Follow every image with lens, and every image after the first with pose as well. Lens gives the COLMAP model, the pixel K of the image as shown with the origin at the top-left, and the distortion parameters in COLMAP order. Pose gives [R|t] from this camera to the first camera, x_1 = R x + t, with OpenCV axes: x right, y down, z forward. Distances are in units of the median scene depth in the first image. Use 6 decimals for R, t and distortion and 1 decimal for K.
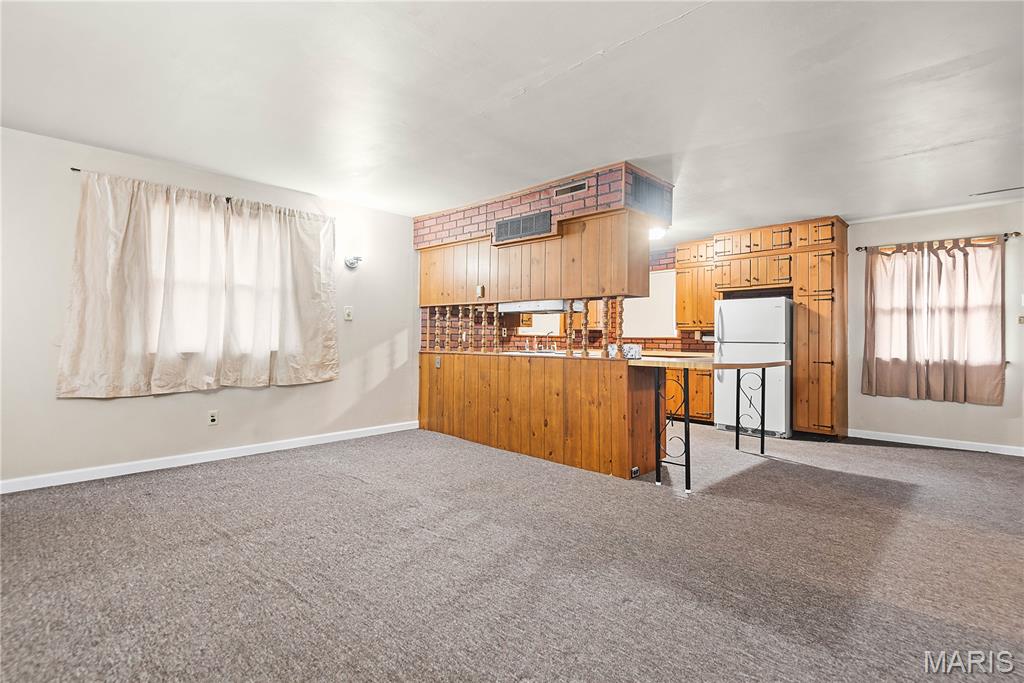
lens RADIAL K [[483.8, 0, 487.6], [0, 483.8, 332.8], [0, 0, 1]] dist [0.007295, -0.006349]
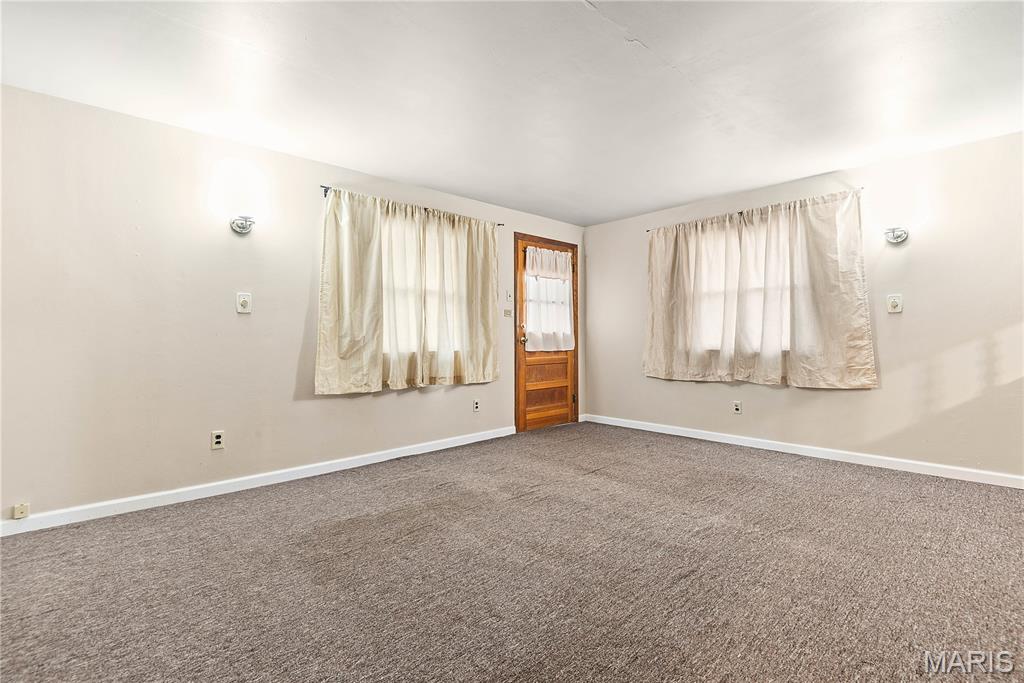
lens RADIAL K [[483.8, 0, 518.7], [0, 483.8, 332.9], [0, 0, 1]] dist [0.007295, -0.006349]
pose [[-0.039791, -0.016469, -0.999072, 0.574240], [0.015275, 0.999737, -0.017089, 0.010754], [0.999091, -0.015940, -0.039529, 0.507413]]
